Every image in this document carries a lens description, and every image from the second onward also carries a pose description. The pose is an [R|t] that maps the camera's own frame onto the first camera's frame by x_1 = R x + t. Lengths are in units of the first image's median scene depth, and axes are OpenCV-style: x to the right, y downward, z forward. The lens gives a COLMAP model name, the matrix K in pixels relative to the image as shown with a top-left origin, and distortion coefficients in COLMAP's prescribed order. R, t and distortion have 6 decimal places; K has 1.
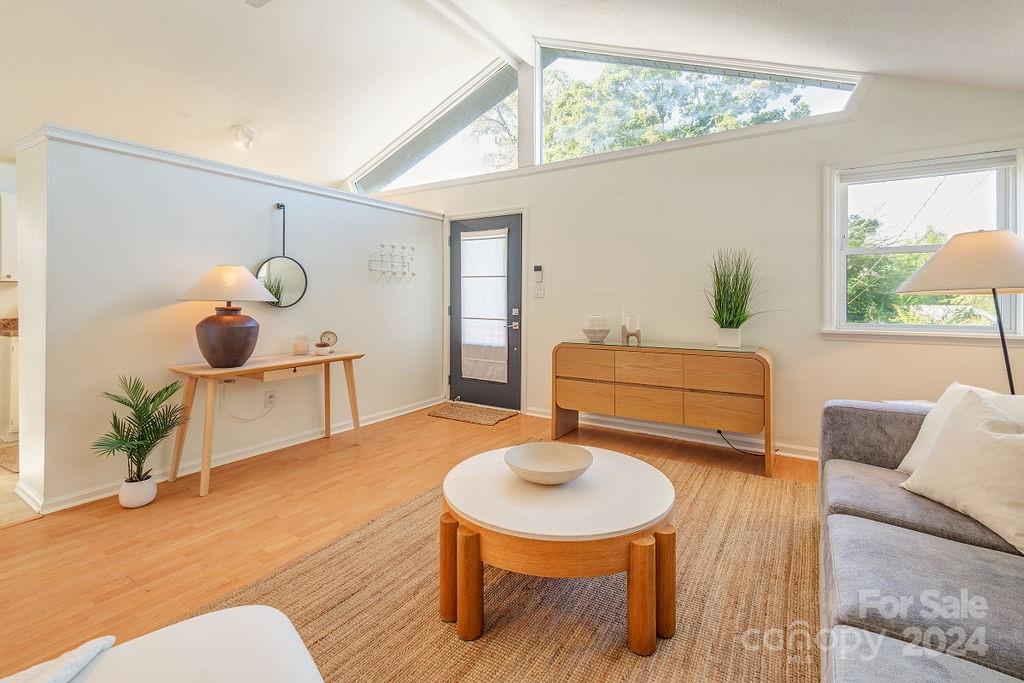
lens RADIAL K [[475.0, 0, 511.6], [0, 475.0, 292.3], [0, 0, 1]] dist [0.009743, -0.005469]
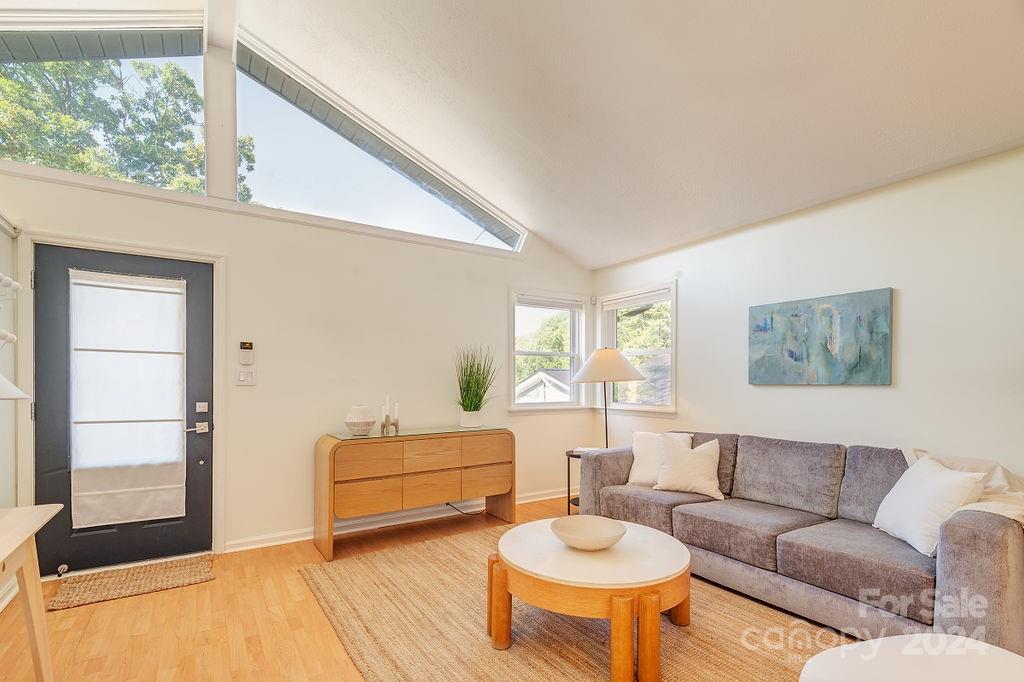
lens RADIAL K [[475.0, 0, 530.5], [0, 475.0, 388.7], [0, 0, 1]] dist [0.009743, -0.005469]
pose [[0.400767, -0.007095, 0.916153, -0.424380], [-0.006391, 0.999924, 0.010540, 0.004229], [-0.916158, -0.010079, 0.400691, 0.297903]]
